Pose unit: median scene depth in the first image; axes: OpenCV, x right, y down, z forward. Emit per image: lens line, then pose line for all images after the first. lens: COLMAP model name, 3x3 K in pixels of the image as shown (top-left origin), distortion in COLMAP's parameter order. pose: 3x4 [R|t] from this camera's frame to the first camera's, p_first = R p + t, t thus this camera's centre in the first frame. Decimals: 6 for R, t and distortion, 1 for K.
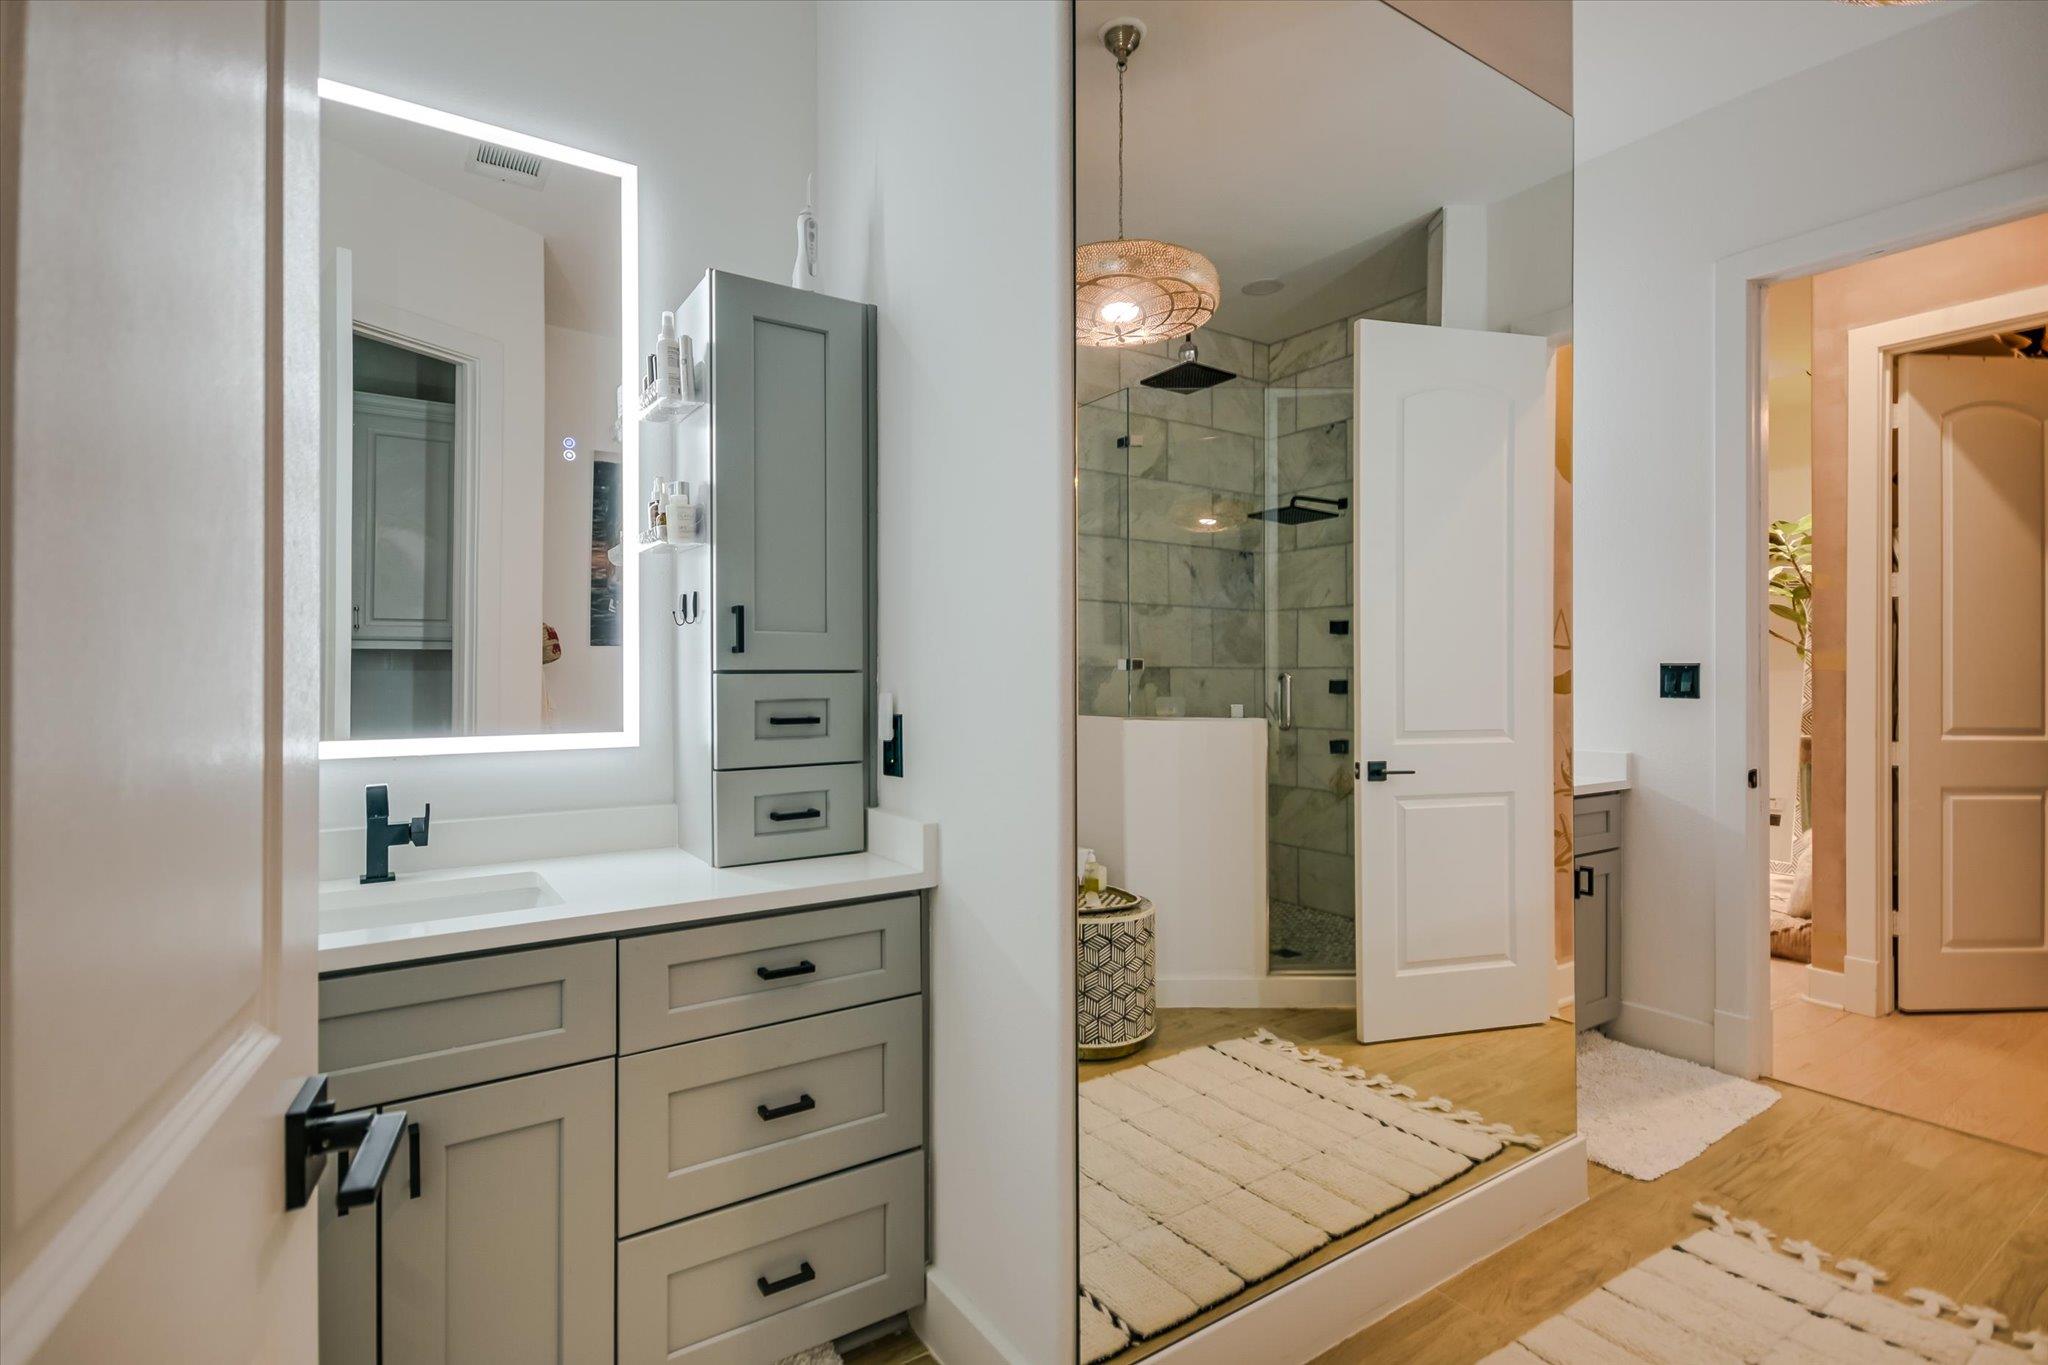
lens RADIAL K [[959.9, 0, 1012.4], [0, 959.9, 677.8], [0, 0, 1]] dist [-0.004202, -0.004384]
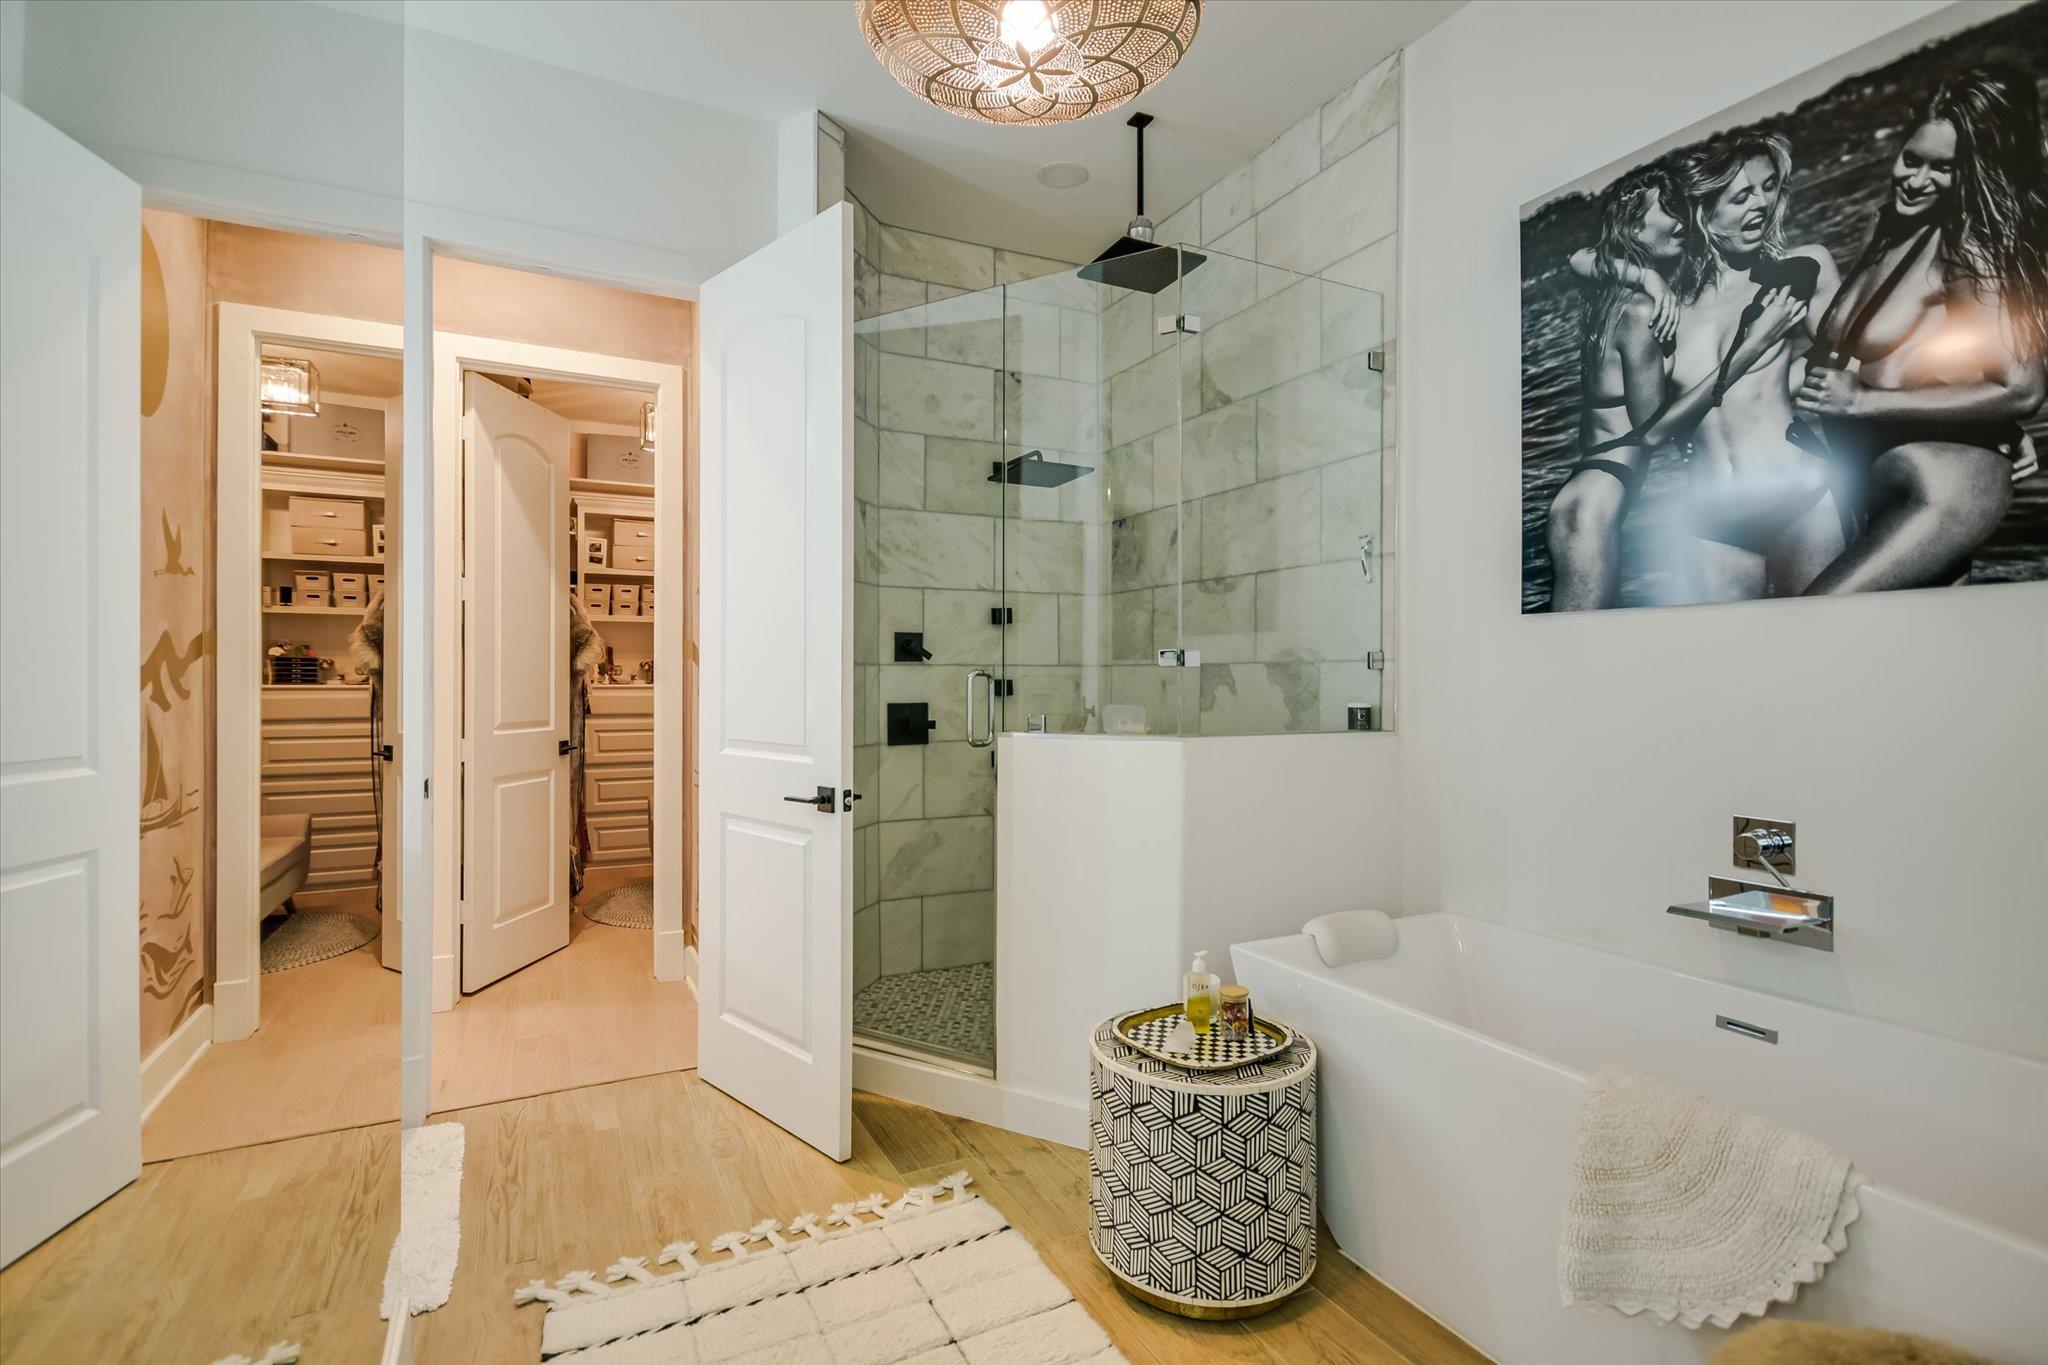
lens RADIAL K [[959.9, 0, 1019.1], [0, 959.9, 678.7], [0, 0, 1]] dist [-0.004202, -0.004384]
pose [[0.116486, 0.001212, 0.993192, -0.065792], [0.002238, 0.999996, -0.001483, 0.005582], [-0.993190, 0.002395, 0.116483, 0.384738]]
